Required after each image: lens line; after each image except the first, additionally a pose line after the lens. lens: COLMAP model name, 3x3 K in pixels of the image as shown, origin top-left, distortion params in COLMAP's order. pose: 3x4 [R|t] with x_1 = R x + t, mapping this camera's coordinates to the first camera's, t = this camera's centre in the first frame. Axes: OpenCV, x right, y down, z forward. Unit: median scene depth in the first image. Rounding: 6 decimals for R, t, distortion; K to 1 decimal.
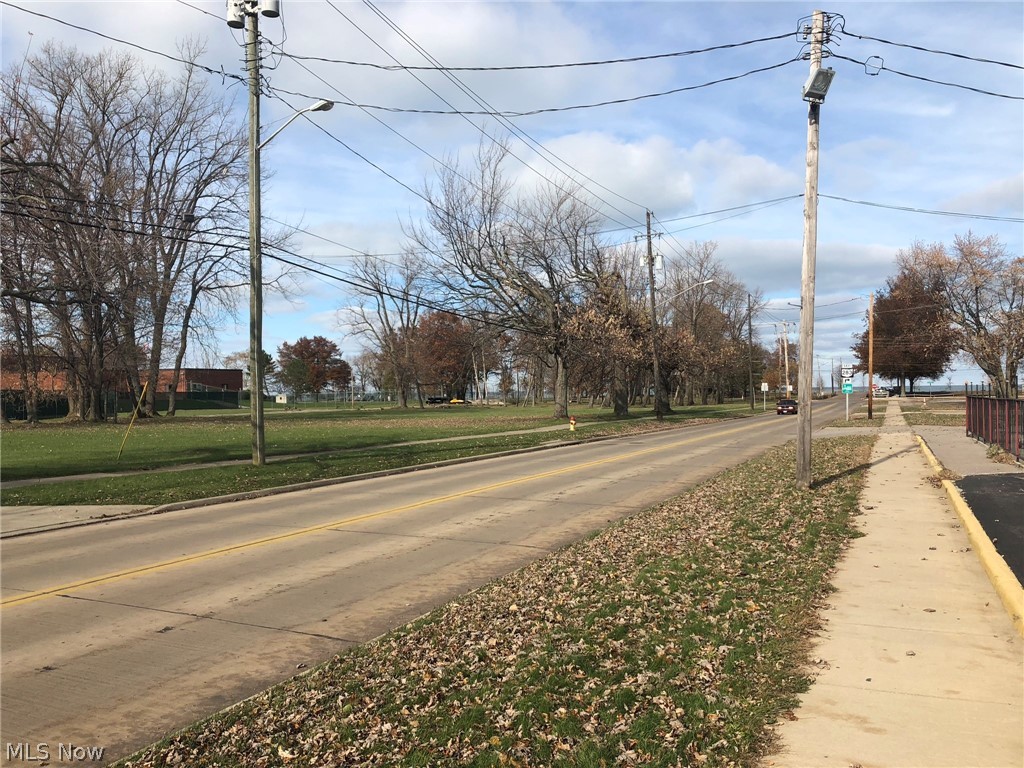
lens RADIAL K [[821.8, 0, 509.1], [0, 821.8, 385.5], [0, 0, 1]] dist [0.037170, -0.037946]
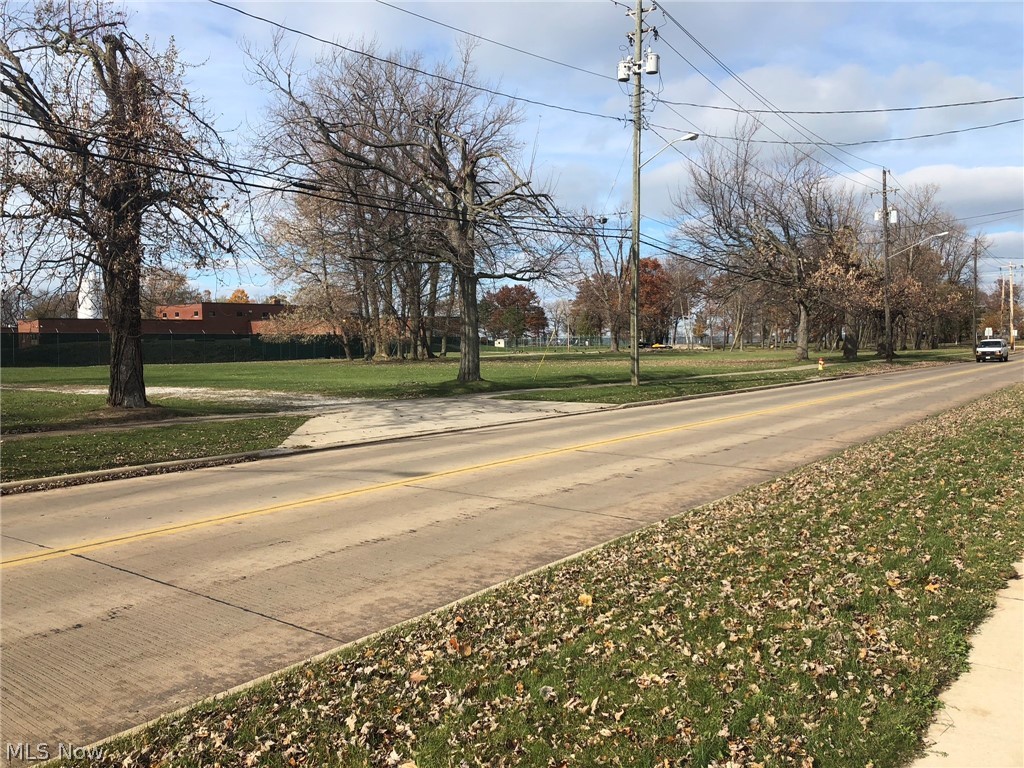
lens RADIAL K [[821.8, 0, 514.0], [0, 821.8, 384.3], [0, 0, 1]] dist [0.037170, -0.037946]
pose [[0.978736, 0.012561, -0.204741, -0.085607], [0.000796, 0.997883, 0.065029, -0.000827], [0.205124, -0.063809, 0.976654, -0.187798]]
